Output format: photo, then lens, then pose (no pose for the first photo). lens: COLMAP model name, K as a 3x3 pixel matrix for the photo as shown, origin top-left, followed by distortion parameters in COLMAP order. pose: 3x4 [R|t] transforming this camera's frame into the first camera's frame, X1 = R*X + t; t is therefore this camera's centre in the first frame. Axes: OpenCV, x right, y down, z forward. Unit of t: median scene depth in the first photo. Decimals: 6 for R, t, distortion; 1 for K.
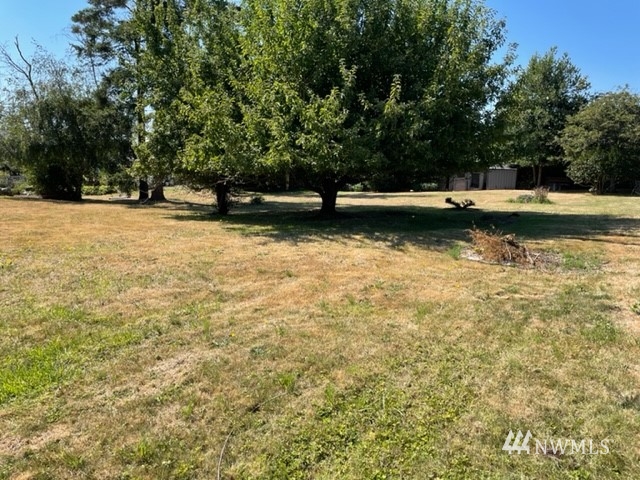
lens RADIAL K [[460.4, 0, 320.0], [0, 460.4, 240.0], [0, 0, 1]] dist [0.023944, -0.051461]
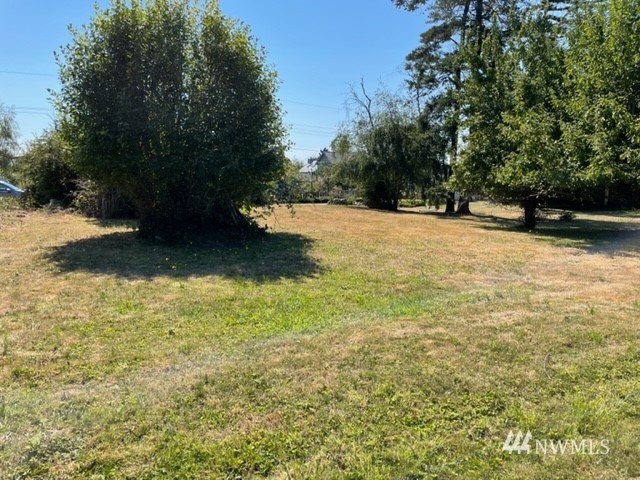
lens RADIAL K [[460.4, 0, 320.0], [0, 460.4, 240.0], [0, 0, 1]] dist [0.023944, -0.051461]
pose [[0.812998, 0.075470, -0.577355, 0.006907], [-0.096076, 0.995361, -0.005177, 0.026234], [0.574286, 0.059679, 0.816477, -0.132676]]
